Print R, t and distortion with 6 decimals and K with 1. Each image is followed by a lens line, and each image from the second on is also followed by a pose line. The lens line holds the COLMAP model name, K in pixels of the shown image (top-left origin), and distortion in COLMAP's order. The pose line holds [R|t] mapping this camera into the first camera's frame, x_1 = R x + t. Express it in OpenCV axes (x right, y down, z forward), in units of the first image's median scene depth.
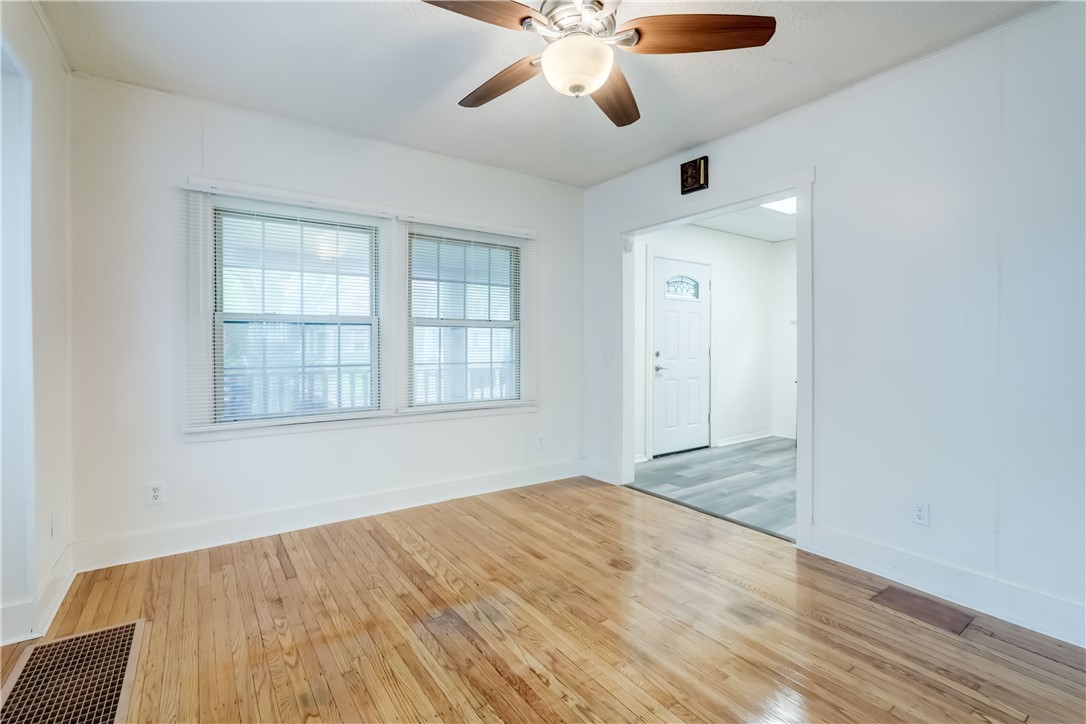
lens RADIAL K [[494.2, 0, 538.8], [0, 494.2, 341.1], [0, 0, 1]] dist [-0.004087, 0.001158]
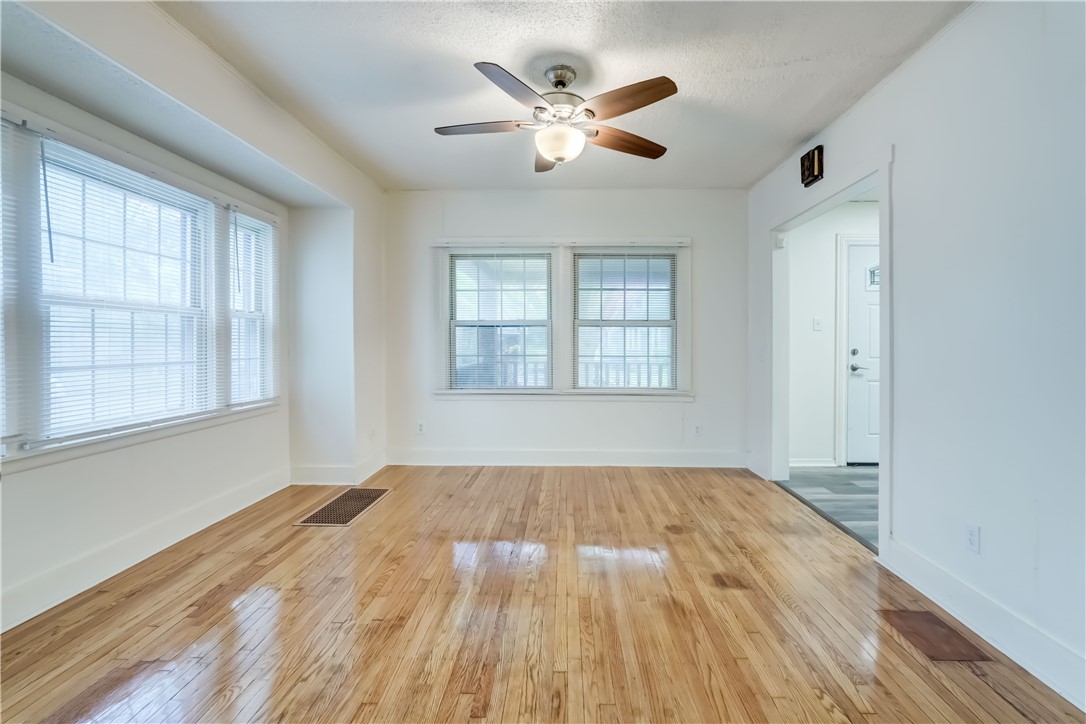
lens RADIAL K [[497.0, 0, 561.3], [0, 497.0, 343.4], [0, 0, 1]] dist [0.000692, 0.000734]
pose [[0.810526, 0.004668, -0.585684, 0.508768], [0.001225, 0.999953, 0.009666, 0.001161], [0.585702, -0.008553, 0.810482, -0.085782]]
